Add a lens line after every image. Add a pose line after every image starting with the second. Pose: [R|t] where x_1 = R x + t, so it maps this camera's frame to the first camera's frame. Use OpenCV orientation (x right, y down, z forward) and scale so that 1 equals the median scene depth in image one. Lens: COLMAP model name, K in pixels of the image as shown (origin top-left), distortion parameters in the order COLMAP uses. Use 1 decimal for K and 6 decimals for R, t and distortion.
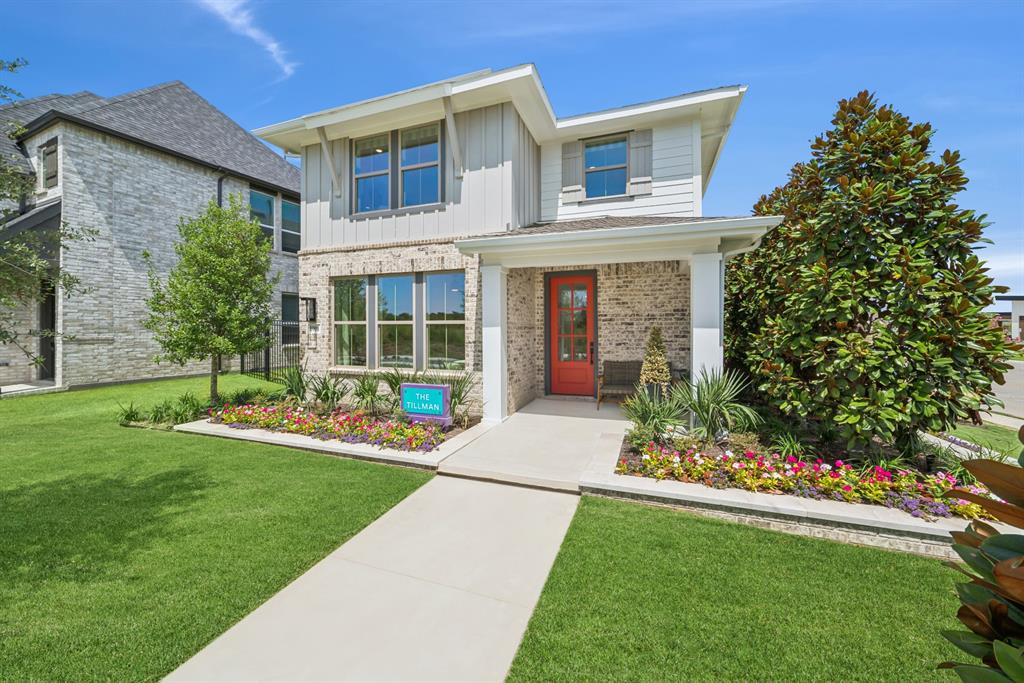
lens RADIAL K [[393.8, 0, 507.5], [0, 393.8, 327.0], [0, 0, 1]] dist [0.000905, -0.000168]
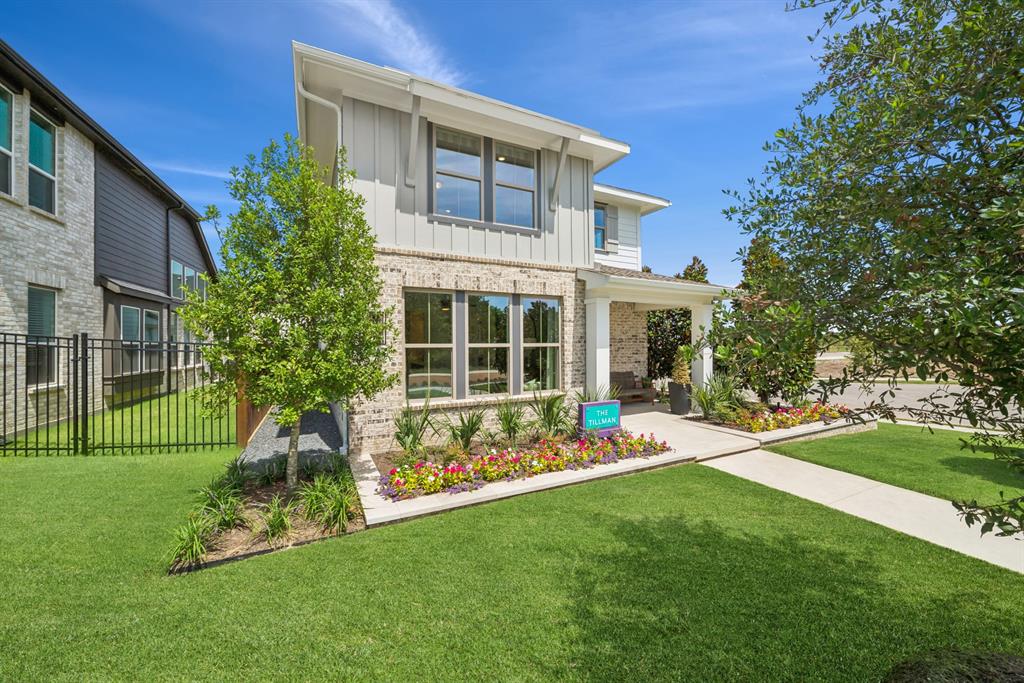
lens RADIAL K [[387.7, 0, 512.0], [0, 387.7, 341.5], [0, 0, 1]] dist [0.001067, 0.000206]
pose [[0.670079, 0.000359, 0.742289, -0.938253], [0.004854, 0.999976, -0.004865, -0.015688], [-0.742273, 0.006863, 0.670062, 0.356311]]
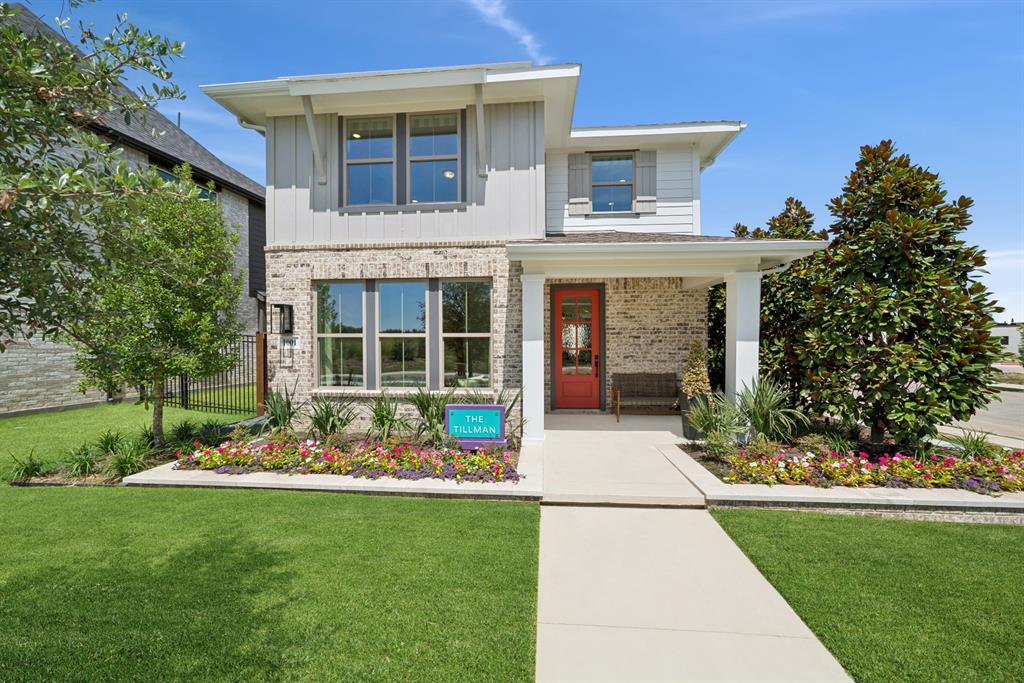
lens RADIAL K [[391.9, 0, 511.3], [0, 391.9, 344.6], [0, 0, 1]] dist [-0.004362, 0.000456]
pose [[0.961875, -0.004087, 0.273458, -0.294816], [0.001766, 0.999960, 0.008733, 0.002274], [-0.273483, -0.007917, 0.961844, 0.102763]]
